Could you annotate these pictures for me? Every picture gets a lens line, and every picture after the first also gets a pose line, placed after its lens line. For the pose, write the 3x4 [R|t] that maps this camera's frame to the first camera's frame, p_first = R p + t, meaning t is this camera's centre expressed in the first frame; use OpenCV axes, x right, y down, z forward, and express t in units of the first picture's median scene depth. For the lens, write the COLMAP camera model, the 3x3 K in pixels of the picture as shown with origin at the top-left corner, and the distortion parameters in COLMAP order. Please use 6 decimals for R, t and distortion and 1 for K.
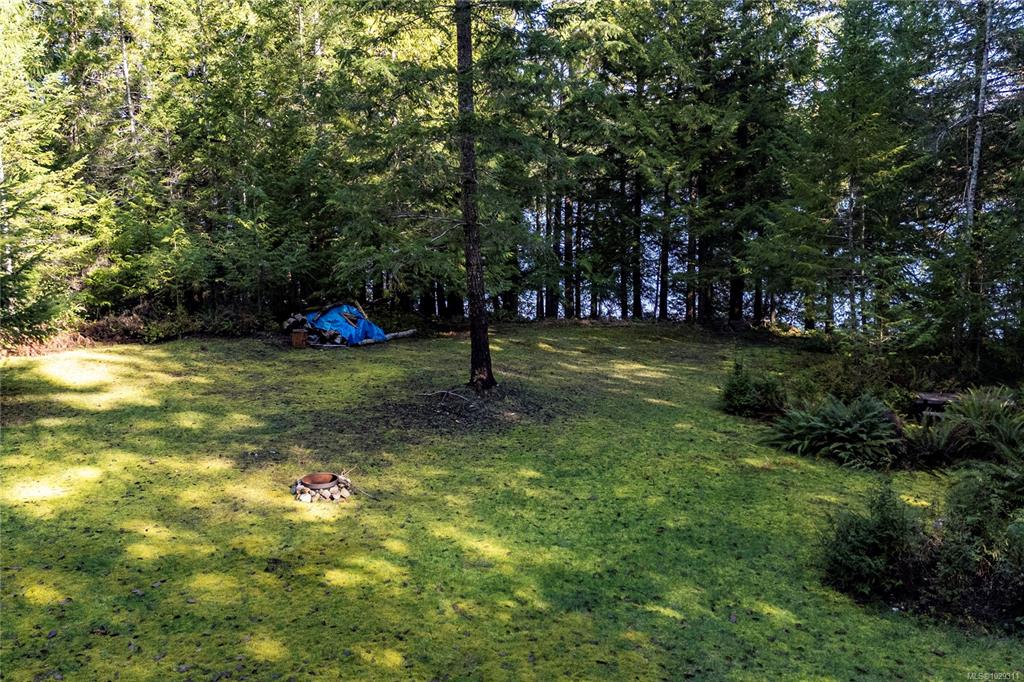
lens RADIAL K [[912.5, 0, 559.4], [0, 912.5, 336.0], [0, 0, 1]] dist [0.083767, -0.112162]
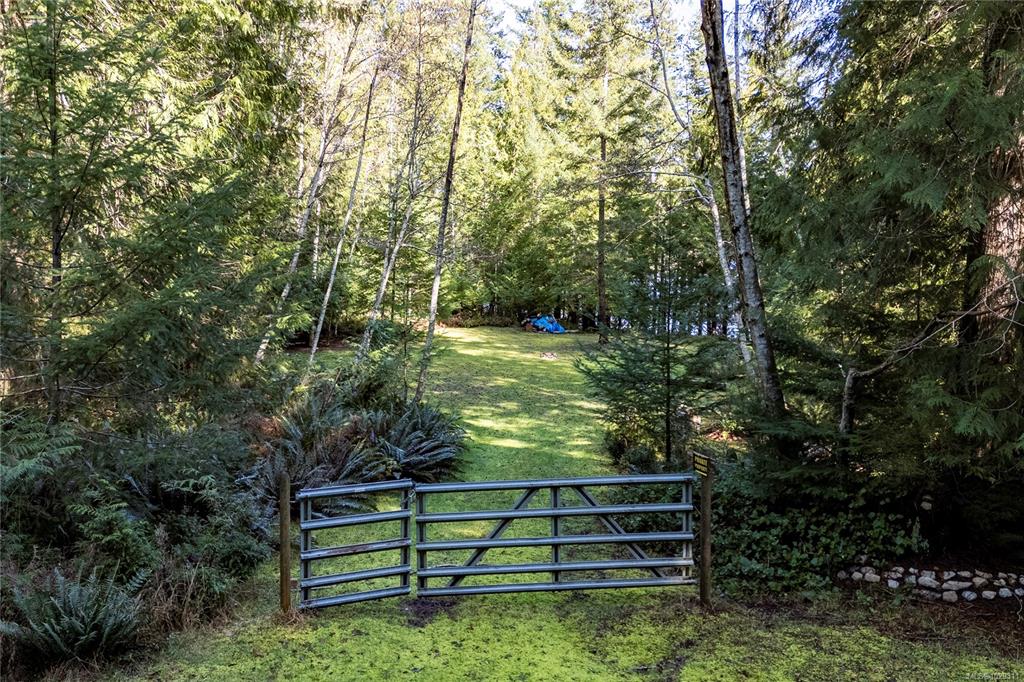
lens RADIAL K [[912.5, 0, 500.9], [0, 912.5, 337.1], [0, 0, 1]] dist [0.083767, -0.112162]
pose [[0.969872, 0.036194, -0.240911, 0.214044], [-0.052443, 0.996736, -0.061382, 0.178848], [0.237903, 0.072167, 0.968604, -1.305448]]
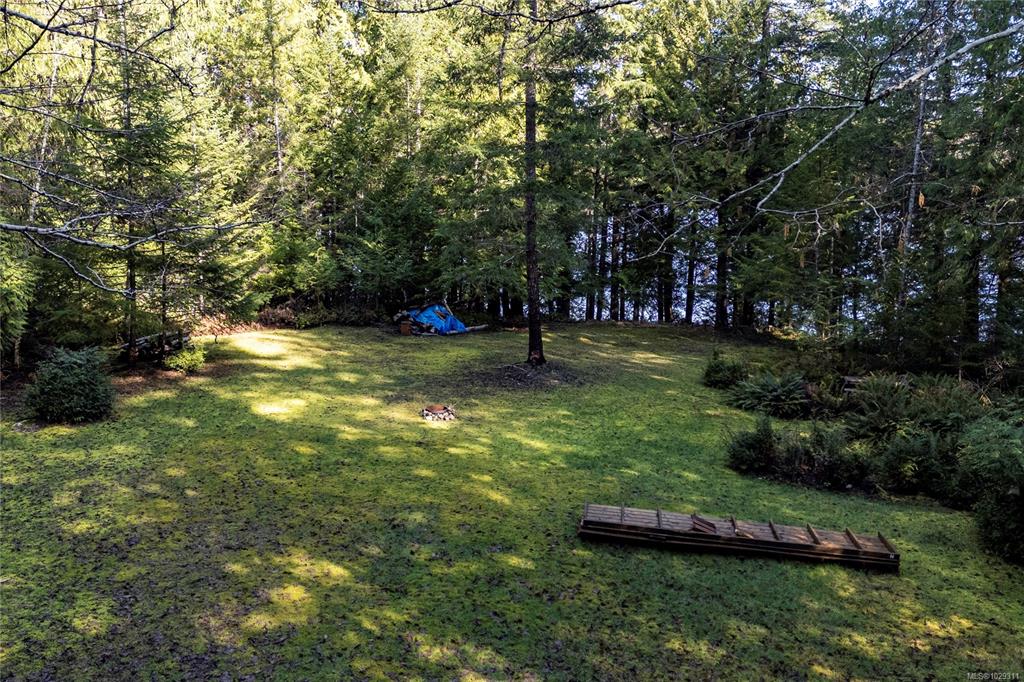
lens RADIAL K [[912.5, 0, 539.9], [0, 912.5, 335.2], [0, 0, 1]] dist [0.083767, -0.112162]
pose [[0.996120, 0.026305, -0.083981, 0.034432], [-0.026922, 0.999618, -0.006225, 0.016920], [0.083786, 0.008462, 0.996448, -0.364932]]
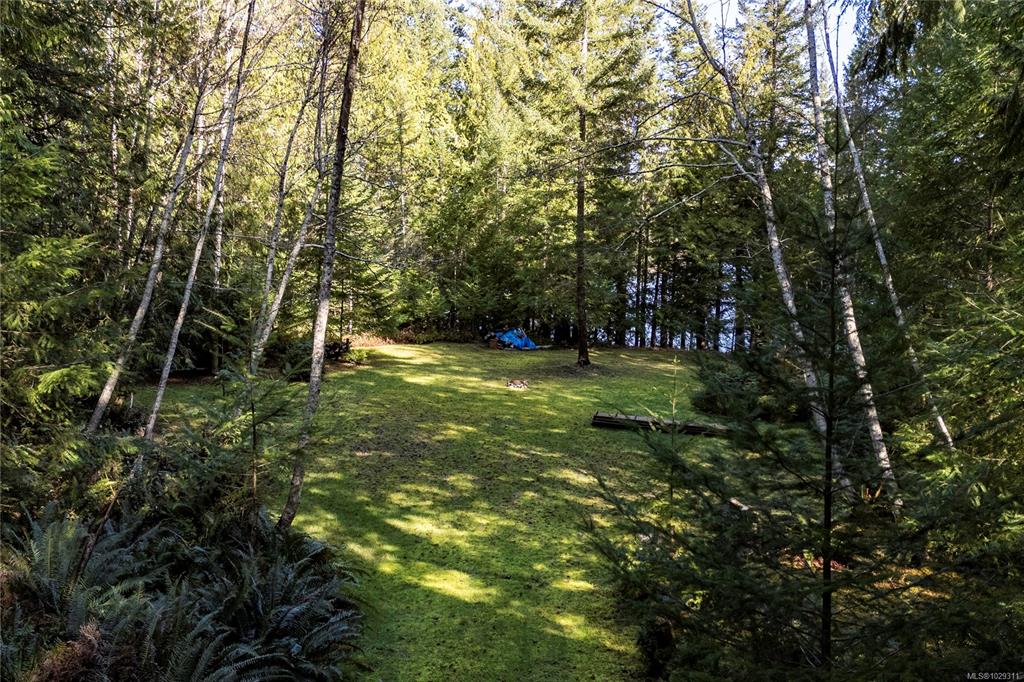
lens RADIAL K [[912.5, 0, 516.6], [0, 912.5, 340.3], [0, 0, 1]] dist [0.083767, -0.112162]
pose [[0.981446, 0.032067, -0.189038, 0.136234], [-0.044263, 0.997177, -0.060648, 0.114664], [0.186559, 0.067890, 0.980095, -0.924583]]
